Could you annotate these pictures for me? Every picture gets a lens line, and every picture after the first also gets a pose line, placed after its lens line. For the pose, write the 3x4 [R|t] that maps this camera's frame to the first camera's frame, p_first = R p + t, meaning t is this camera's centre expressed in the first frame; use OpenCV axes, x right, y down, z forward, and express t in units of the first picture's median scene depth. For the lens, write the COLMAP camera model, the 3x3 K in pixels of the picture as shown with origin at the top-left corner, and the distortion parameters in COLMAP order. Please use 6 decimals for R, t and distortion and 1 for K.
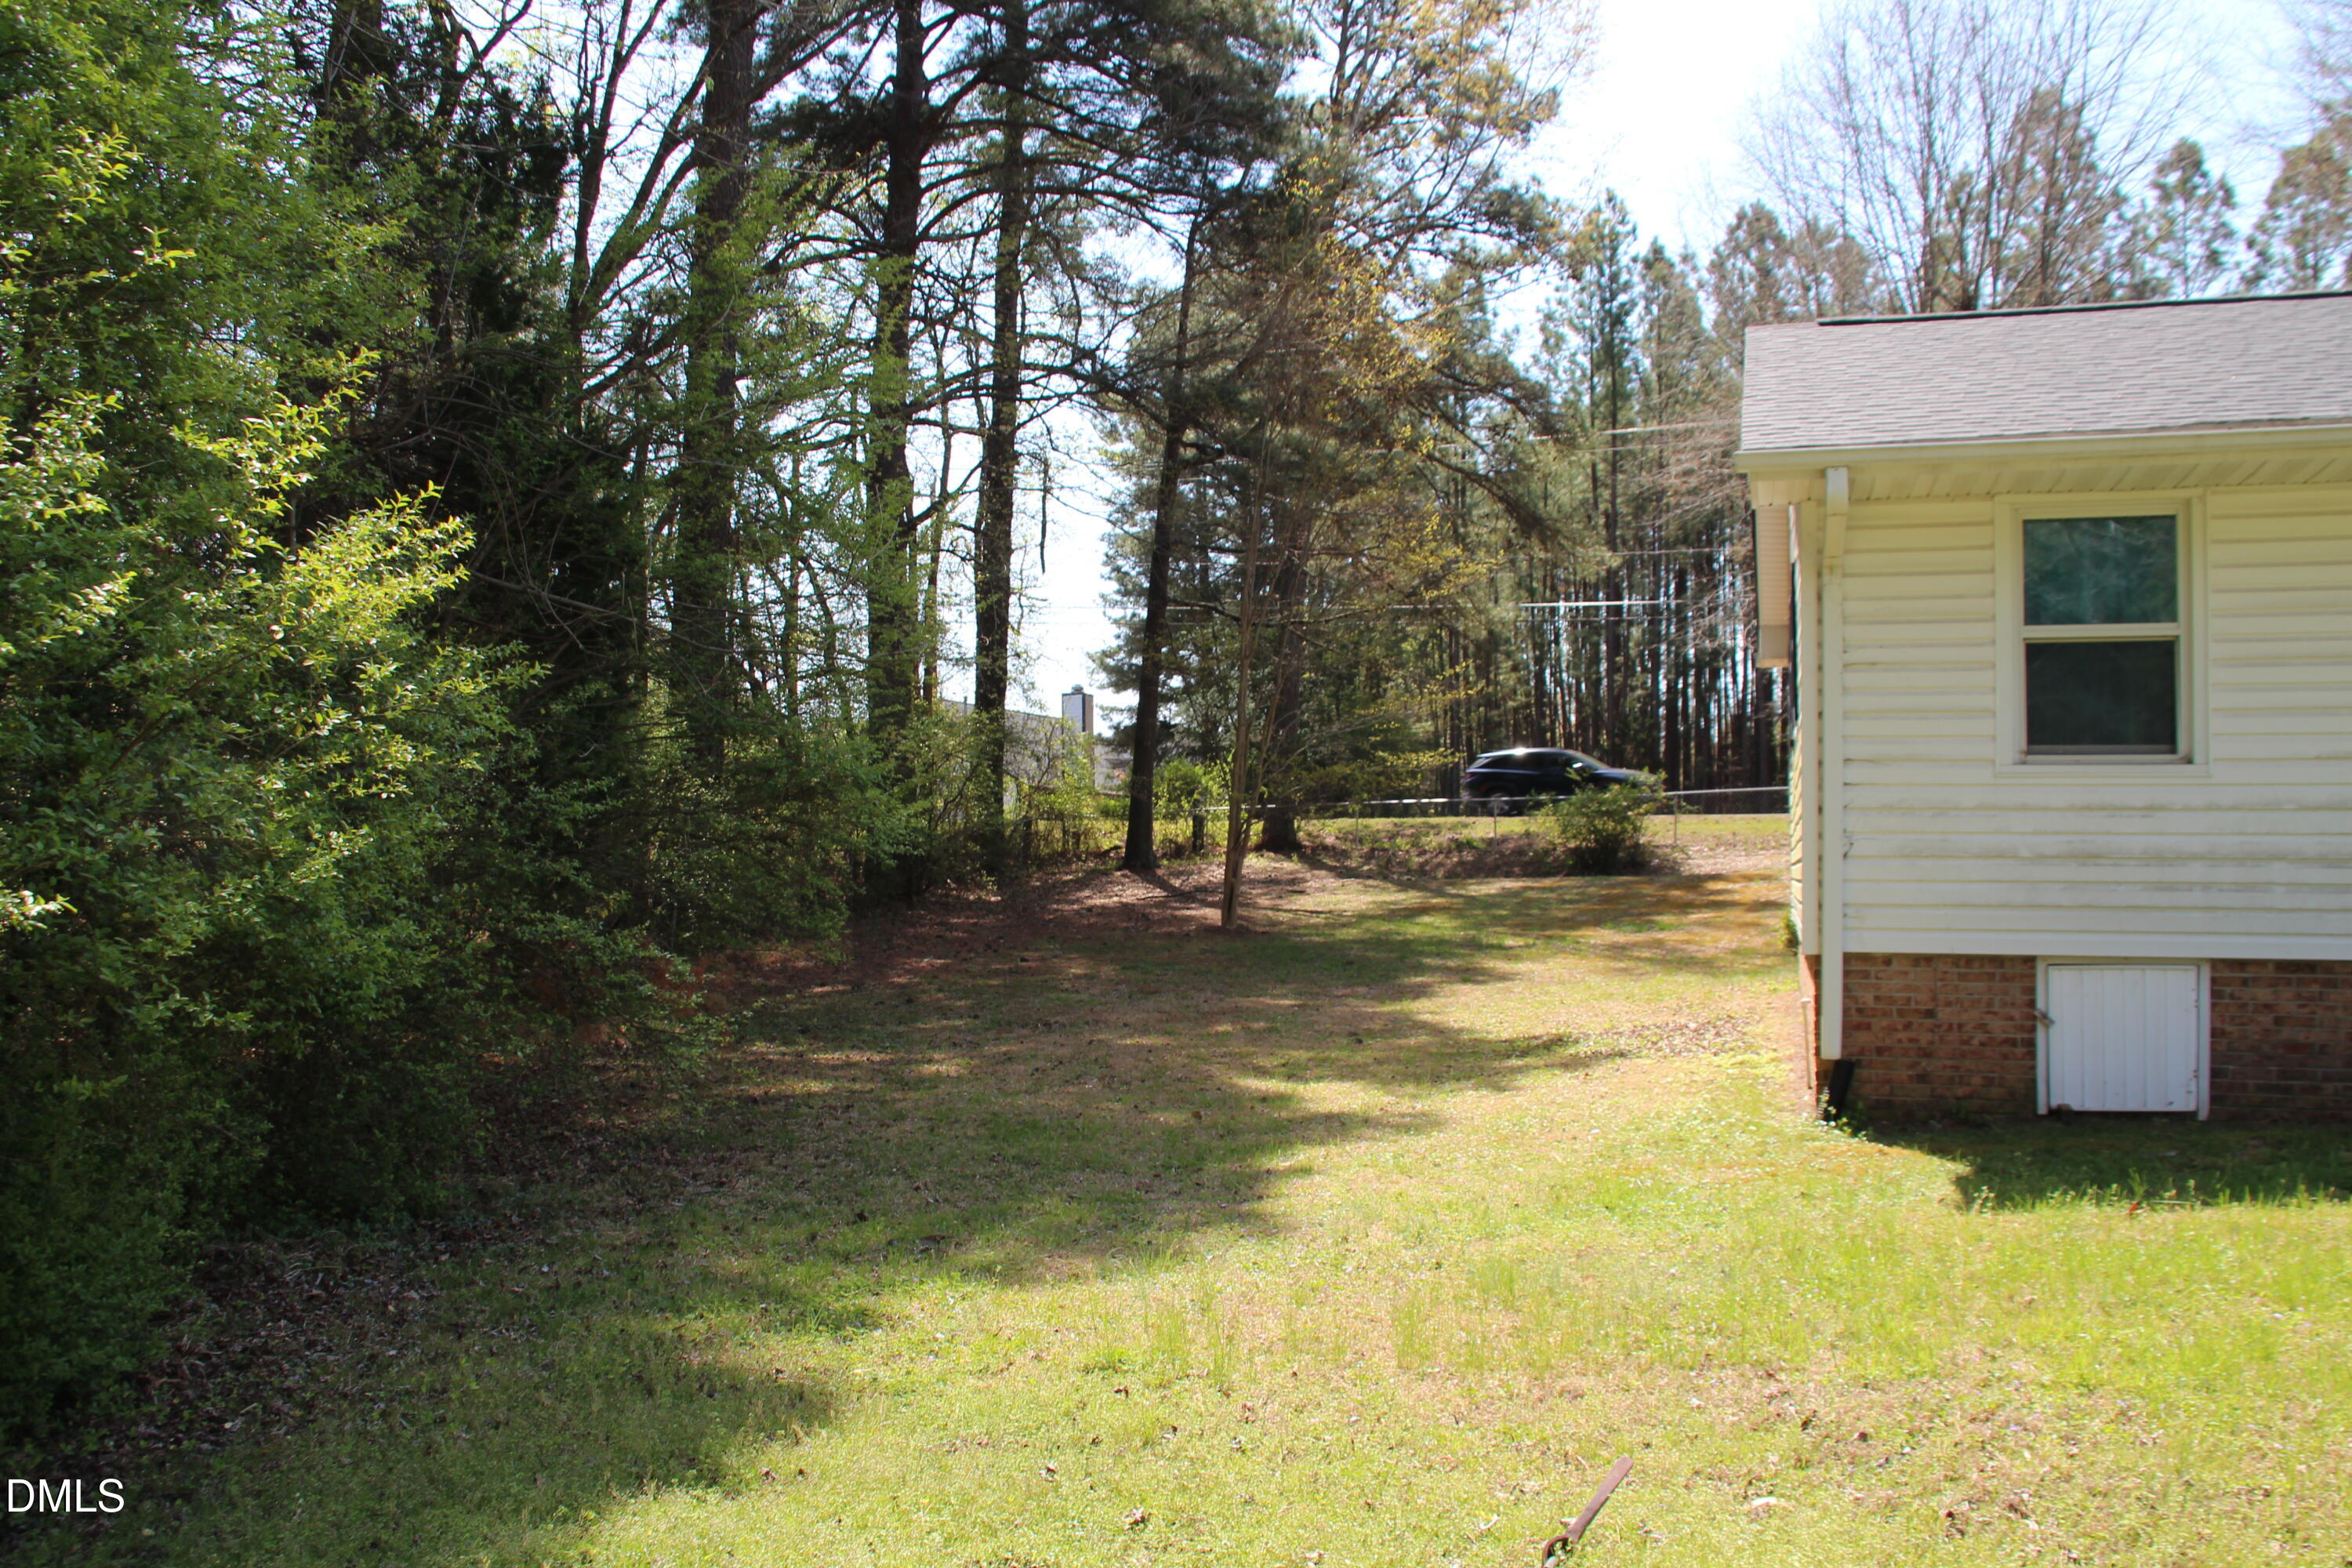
lens RADIAL K [[1987.8, 0, 1188.5], [0, 1987.8, 792.9], [0, 0, 1]] dist [-0.134141, 0.151490]
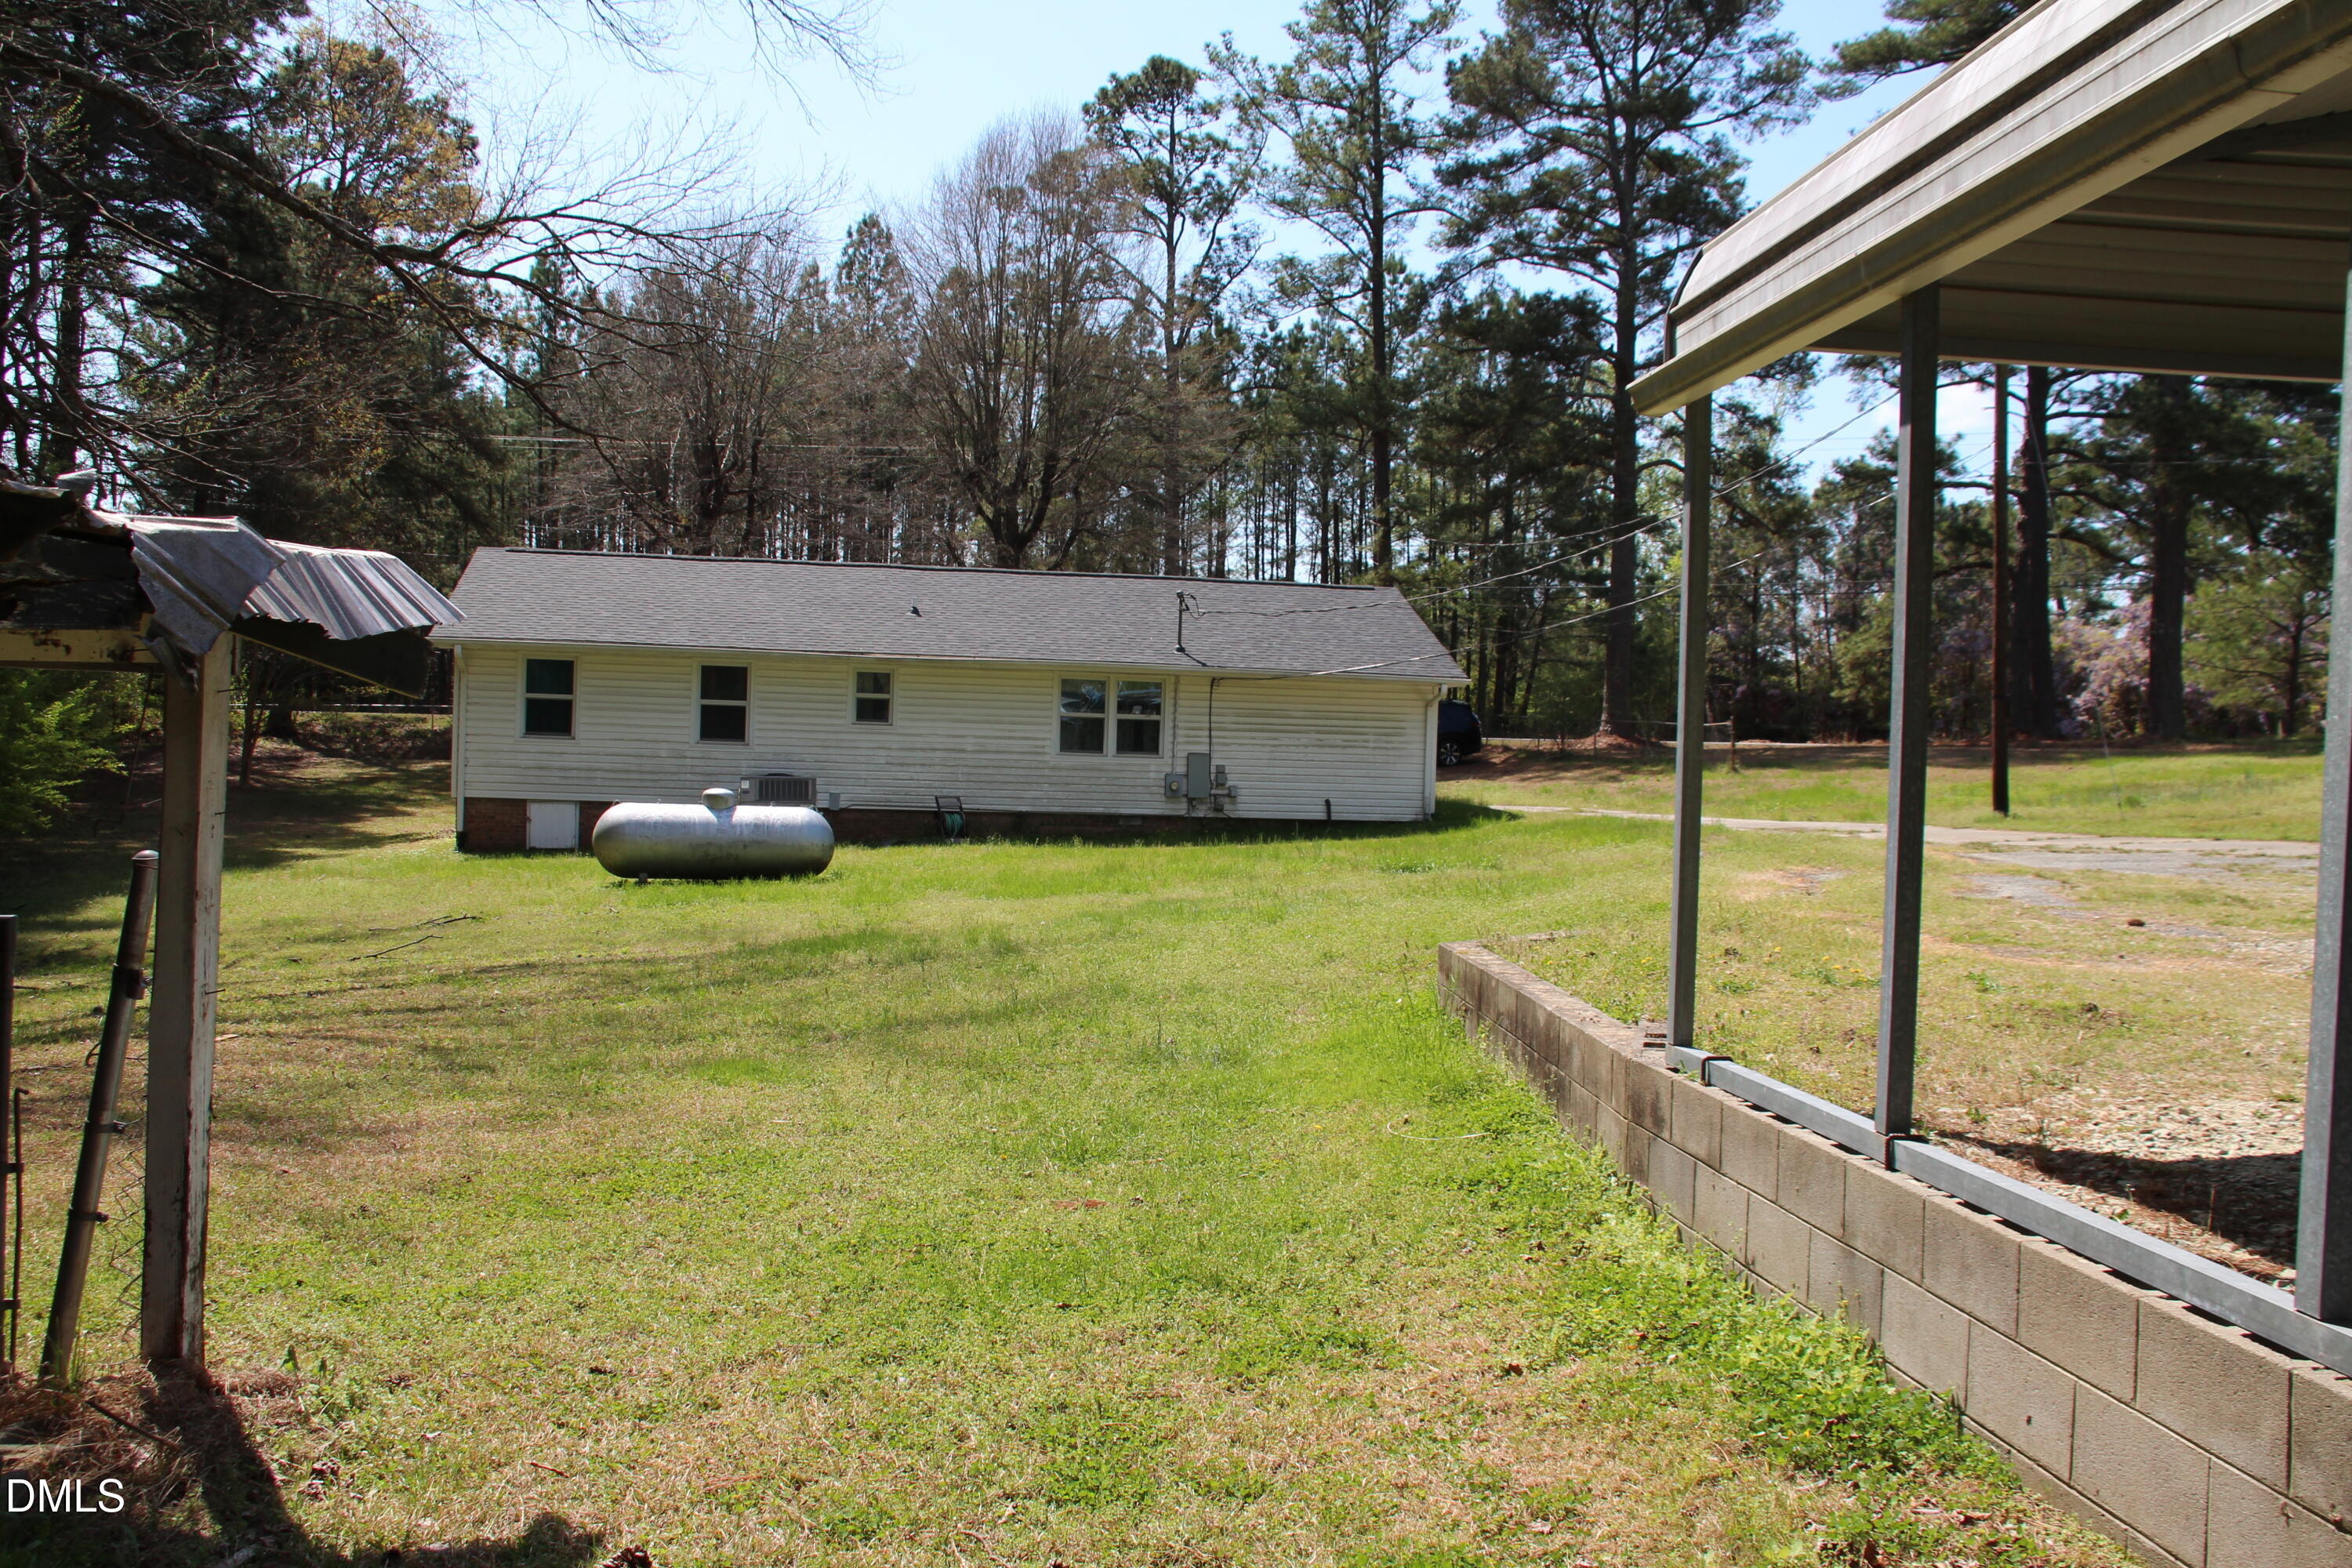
lens RADIAL K [[1987.8, 0, 1178.1], [0, 1987.8, 797.9], [0, 0, 1]] dist [-0.134141, 0.151490]
pose [[0.890088, 0.008526, 0.455708, -0.017310], [-0.040024, 0.997425, 0.059513, -0.034493], [-0.454028, -0.071210, 0.888137, -0.530616]]
